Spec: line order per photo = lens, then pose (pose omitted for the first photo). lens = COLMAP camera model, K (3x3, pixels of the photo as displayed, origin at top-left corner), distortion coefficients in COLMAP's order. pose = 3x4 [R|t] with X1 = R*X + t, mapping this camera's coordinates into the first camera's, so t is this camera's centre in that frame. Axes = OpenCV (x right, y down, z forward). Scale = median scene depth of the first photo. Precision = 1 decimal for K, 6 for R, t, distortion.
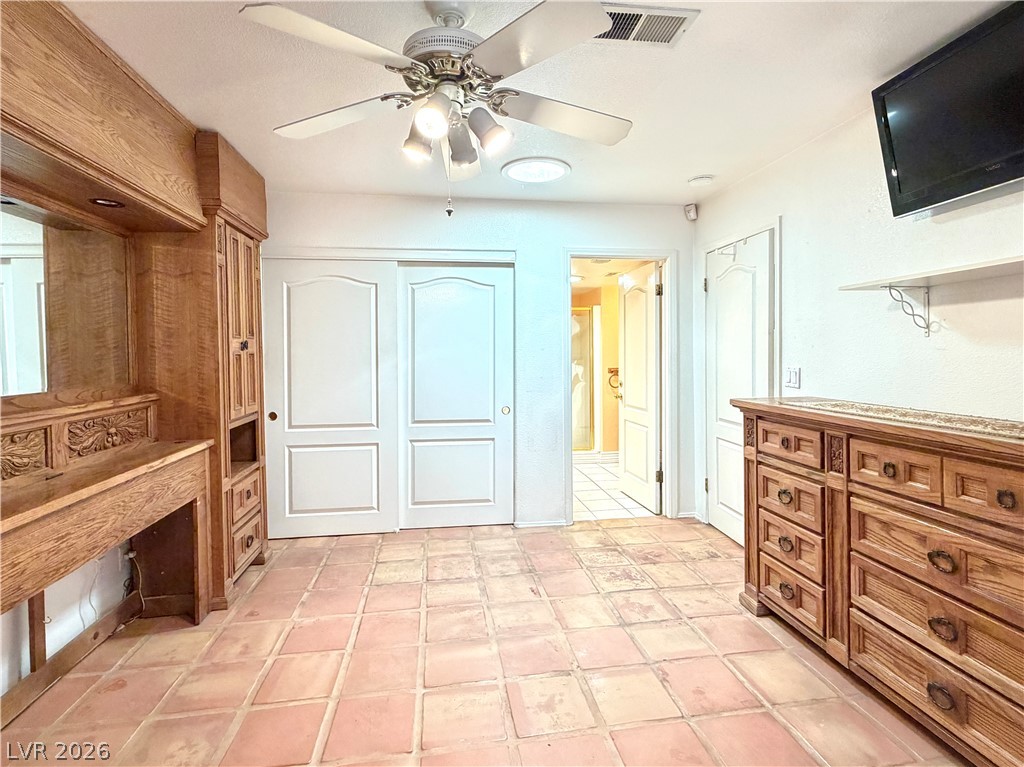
lens RADIAL K [[514.0, 0, 508.1], [0, 514.0, 363.9], [0, 0, 1]] dist [0.001055, -0.000266]
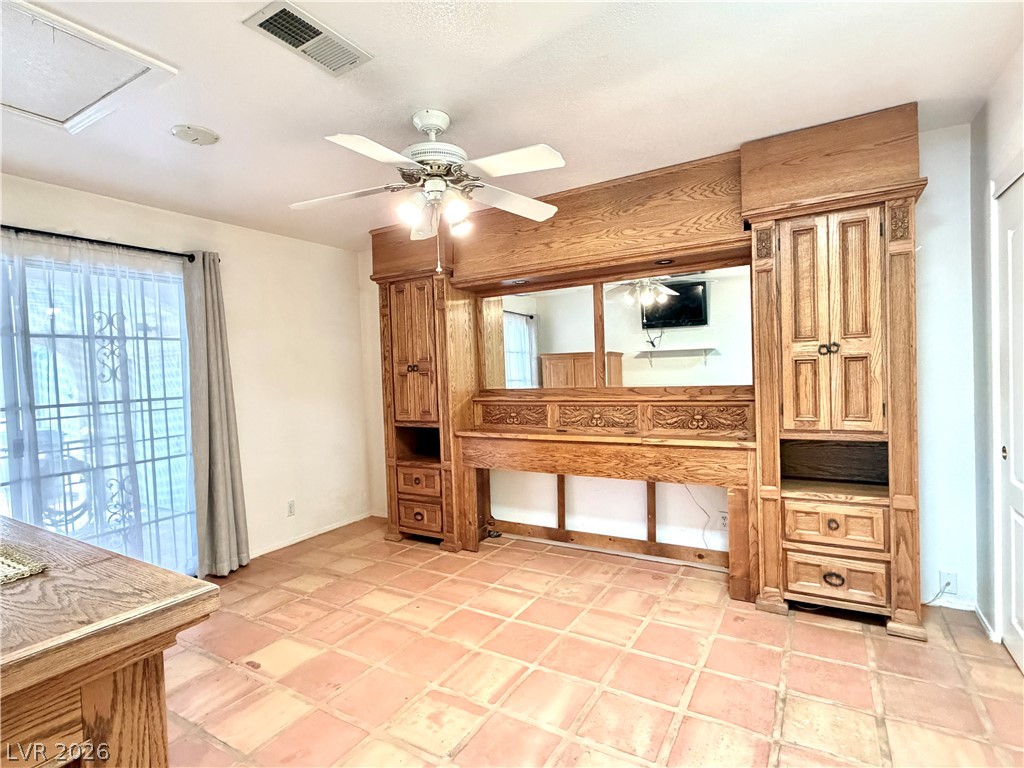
lens RADIAL K [[510.1, 0, 512.0], [0, 510.1, 384.0], [0, 0, 1]] dist [0.002927, 0.000699]
pose [[-0.631274, 0.051358, -0.773857, 0.637237], [0.024949, 0.998633, 0.045923, -0.038467], [0.775158, 0.009684, -0.631693, 1.518019]]
